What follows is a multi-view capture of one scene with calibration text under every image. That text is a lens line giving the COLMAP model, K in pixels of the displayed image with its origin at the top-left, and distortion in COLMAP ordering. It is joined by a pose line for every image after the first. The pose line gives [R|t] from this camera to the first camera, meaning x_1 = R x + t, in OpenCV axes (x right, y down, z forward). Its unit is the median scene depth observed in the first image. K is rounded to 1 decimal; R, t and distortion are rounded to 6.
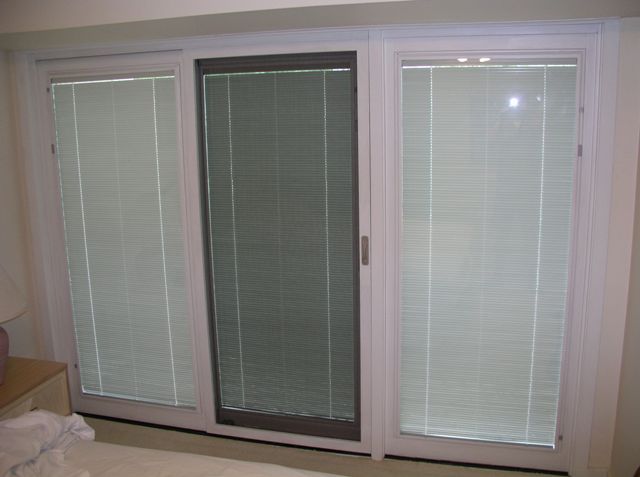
lens RADIAL K [[641.6, 0, 319.2], [0, 641.6, 241.9], [0, 0, 1]] dist [-0.058694, 0.000000]
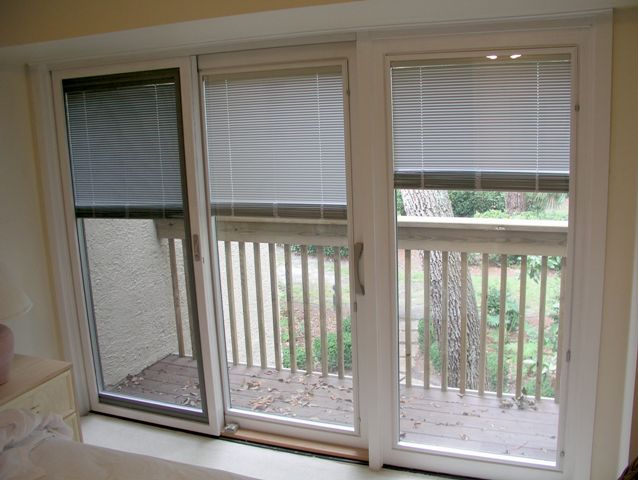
lens RADIAL K [[639.6, 0, 318.6], [0, 639.6, 241.0], [0, 0, 1]] dist [-0.058694, 0.000000]
pose [[0.992966, 0.002305, -0.118374, 0.121560], [-0.002514, 0.999996, -0.001617, -0.007306], [0.118369, 0.001903, 0.992968, 0.019758]]
